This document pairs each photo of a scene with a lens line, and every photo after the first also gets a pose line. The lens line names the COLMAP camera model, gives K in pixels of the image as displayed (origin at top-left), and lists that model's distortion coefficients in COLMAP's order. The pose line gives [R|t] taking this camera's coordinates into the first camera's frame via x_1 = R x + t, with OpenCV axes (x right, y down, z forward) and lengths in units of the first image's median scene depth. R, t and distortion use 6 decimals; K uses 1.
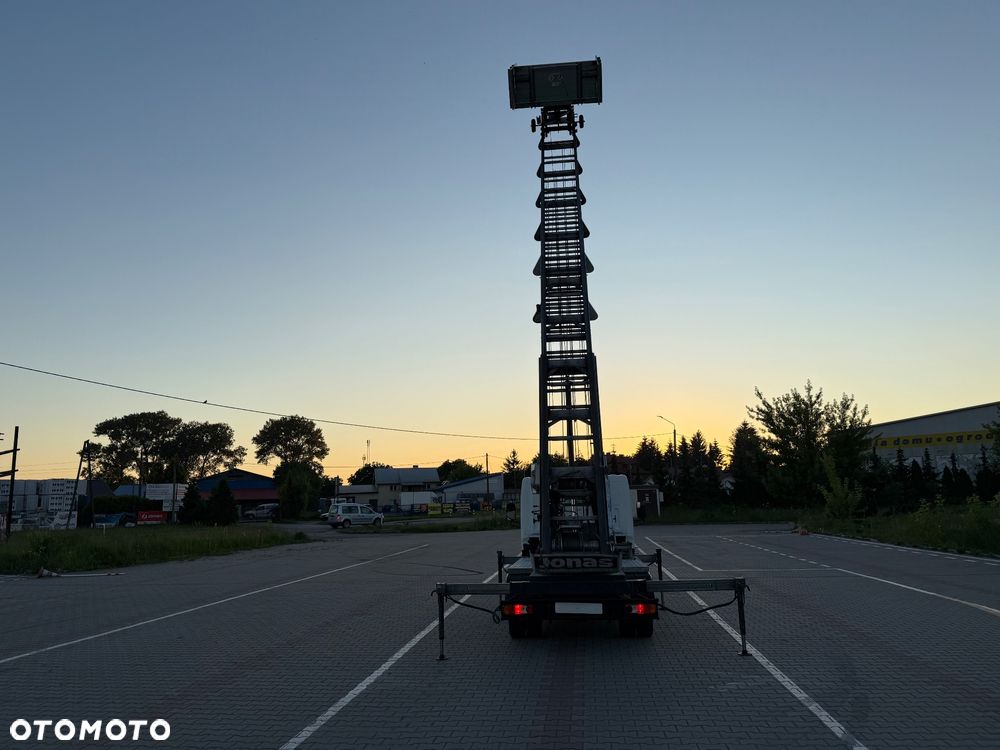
lens RADIAL K [[712.8, 0, 502.5], [0, 712.8, 376.2], [0, 0, 1]] dist [0.153838, -0.218190]
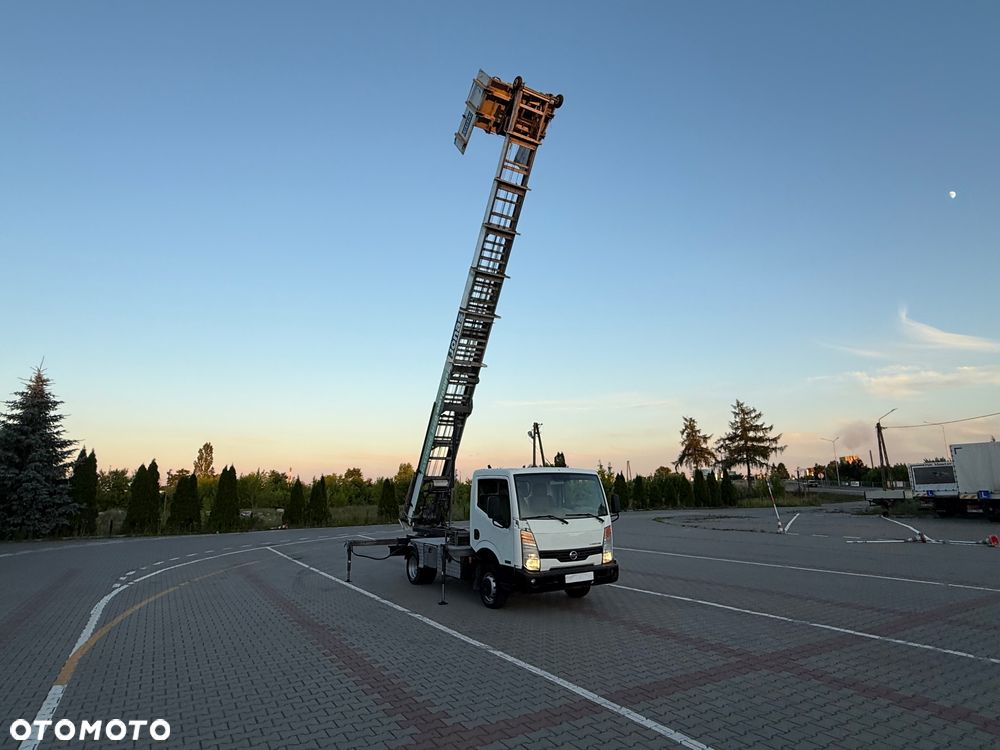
lens RADIAL K [[564.3, 0, 500.0], [0, 564.3, 375.0], [0, 0, 1]] dist [0.001572, 0.000339]
pose [[-0.792171, -0.088449, -0.603856, 0.048317], [0.139656, 0.936917, -0.320442, 0.020791], [0.594105, -0.338177, -0.729846, 0.126252]]
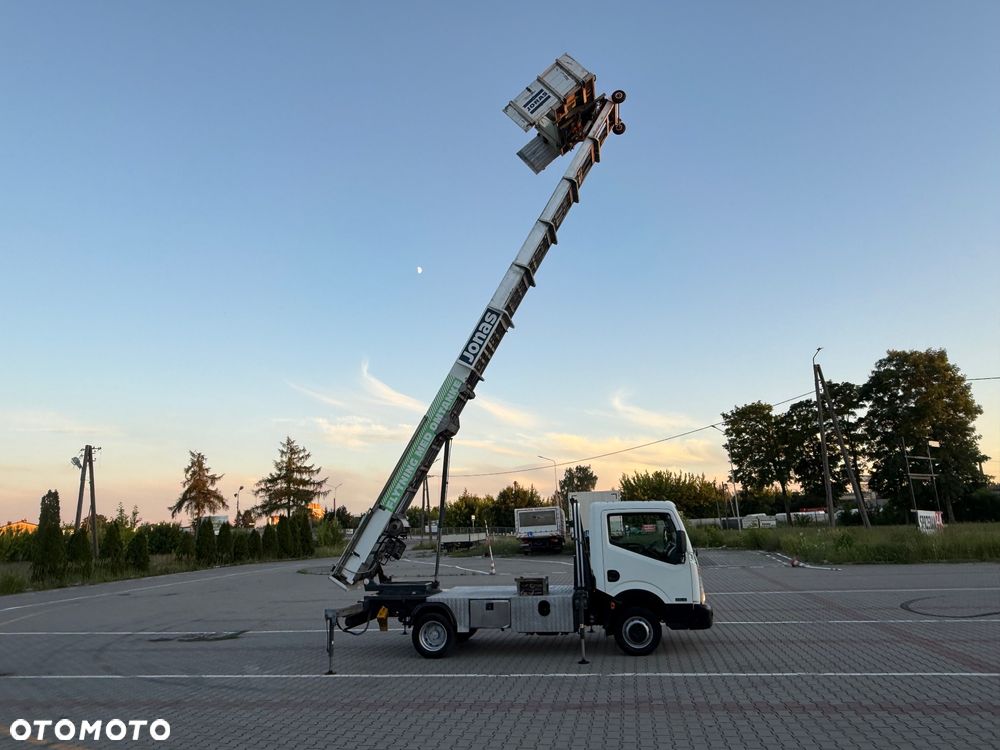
lens RADIAL K [[650.8, 0, 507.2], [0, 650.8, 379.3], [0, 0, 1]] dist [0.000420, 0.000845]
pose [[-0.064440, -0.195414, -0.978602, 0.075573], [0.213949, 0.955132, -0.204815, 0.010298], [0.974717, -0.222569, -0.019740, 0.073134]]
